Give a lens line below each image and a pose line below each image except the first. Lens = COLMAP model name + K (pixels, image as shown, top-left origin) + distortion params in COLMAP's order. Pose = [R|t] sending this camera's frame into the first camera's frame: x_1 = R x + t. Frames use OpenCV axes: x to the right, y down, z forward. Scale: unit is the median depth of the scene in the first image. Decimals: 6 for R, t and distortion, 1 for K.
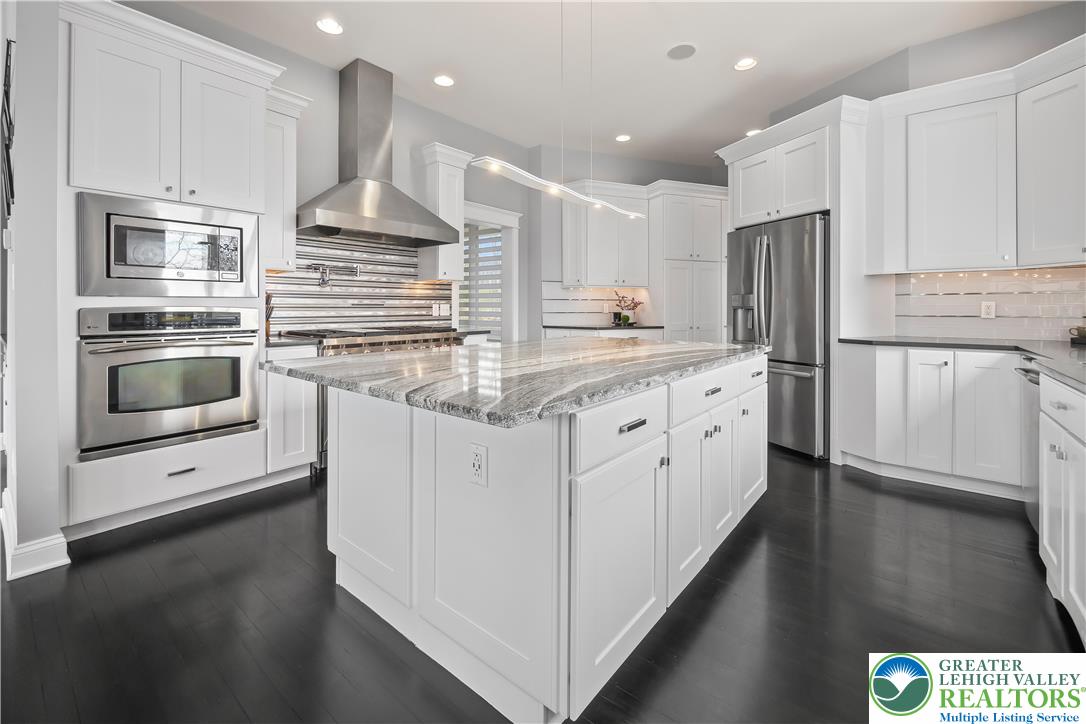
lens RADIAL K [[465.4, 0, 541.4], [0, 465.4, 301.9], [0, 0, 1]] dist [-0.001429, -0.000376]
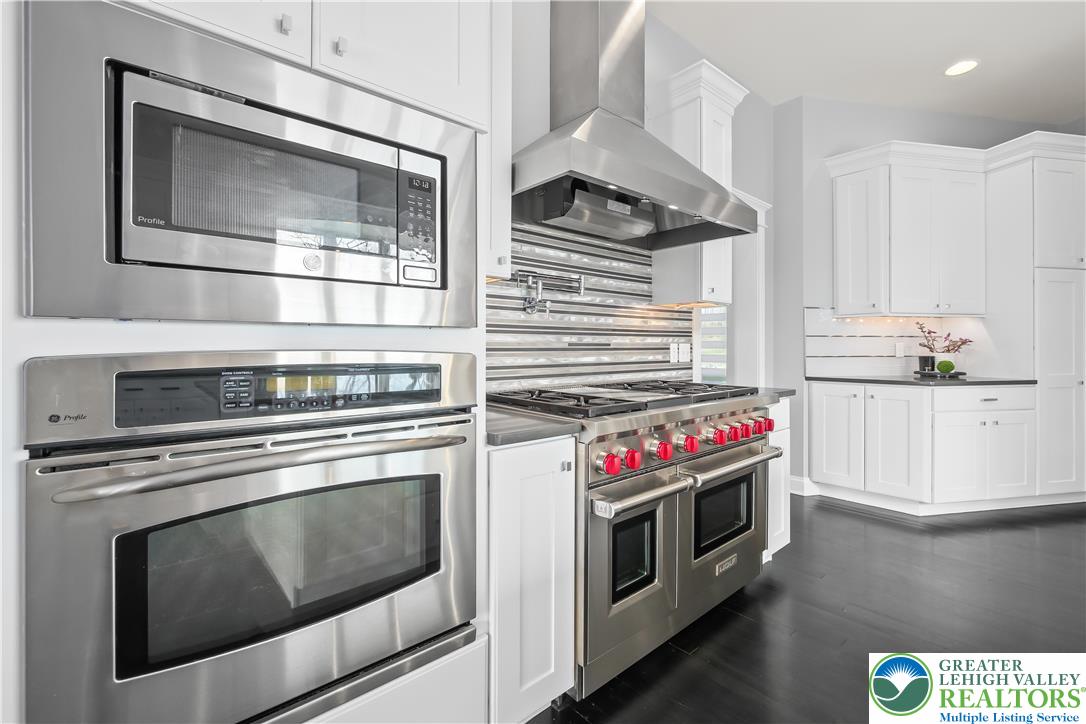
lens RADIAL K [[474.9, 0, 549.3], [0, 474.9, 337.8], [0, 0, 1]] dist [-0.002778, -0.000415]
pose [[0.986055, -0.003739, -0.166378, -0.325450], [0.002517, 0.999968, -0.007558, 0.001964], [0.166401, 0.007034, 0.986033, 0.407119]]
